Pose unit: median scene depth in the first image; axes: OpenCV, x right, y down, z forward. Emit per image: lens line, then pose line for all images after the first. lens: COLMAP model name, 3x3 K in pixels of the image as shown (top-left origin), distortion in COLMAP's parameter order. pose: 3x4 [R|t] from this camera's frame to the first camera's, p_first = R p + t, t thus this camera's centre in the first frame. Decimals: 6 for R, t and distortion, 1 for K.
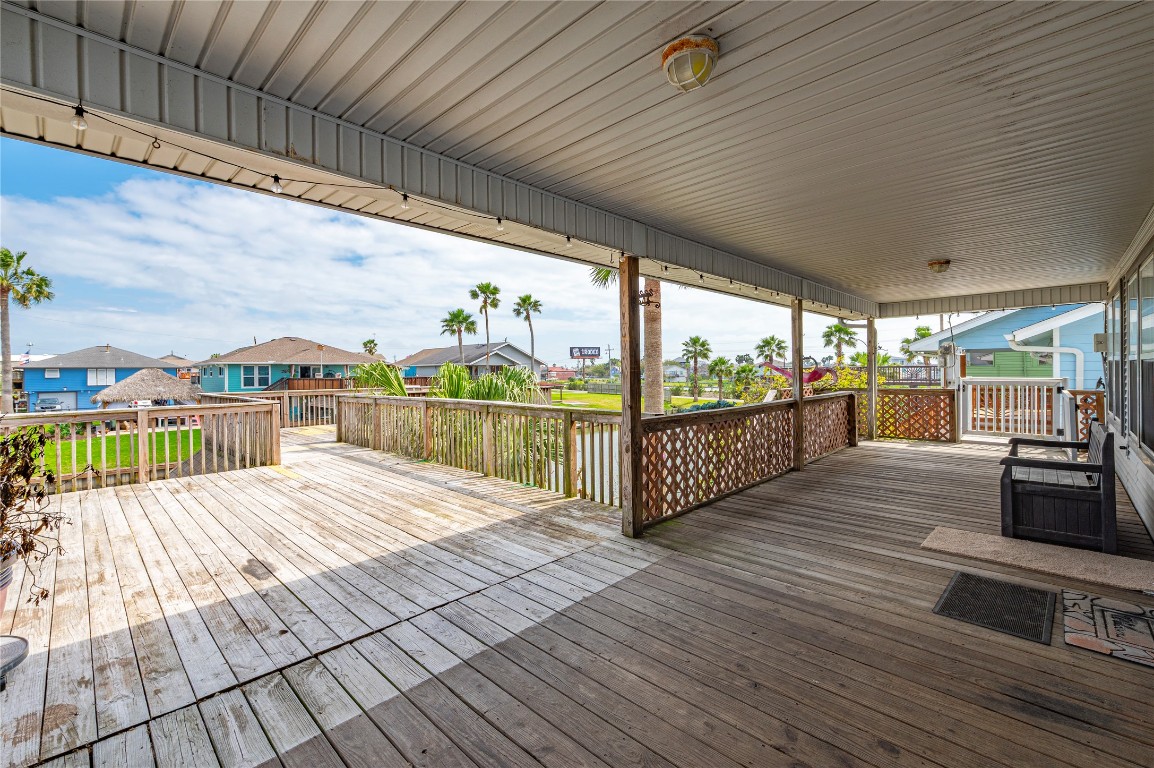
lens RADIAL K [[499.3, 0, 578.2], [0, 499.3, 376.2], [0, 0, 1]] dist [0.000639, 0.000103]
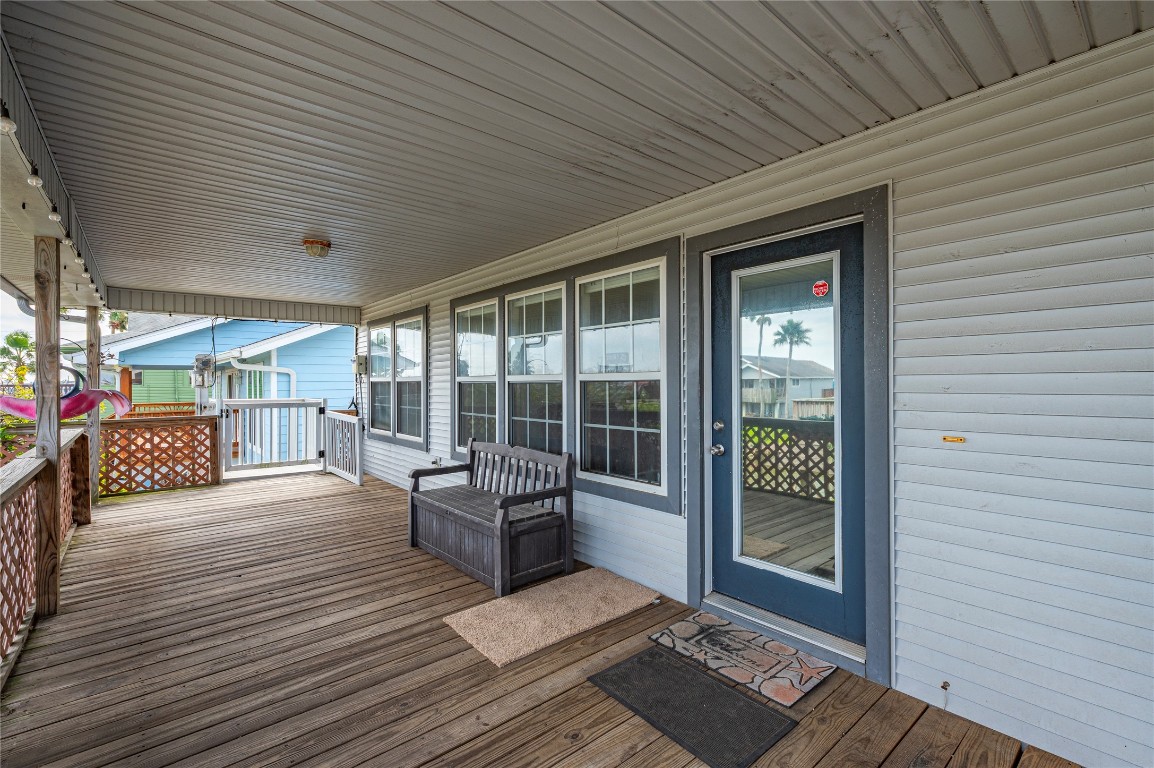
lens RADIAL K [[510.2, 0, 577.9], [0, 510.2, 380.1], [0, 0, 1]] dist [0.001274, 0.000036]
pose [[0.093073, 0.017291, 0.995509, 0.016653], [0.014557, 0.999719, -0.018725, -0.006536], [-0.995553, 0.016234, 0.092795, 0.399574]]
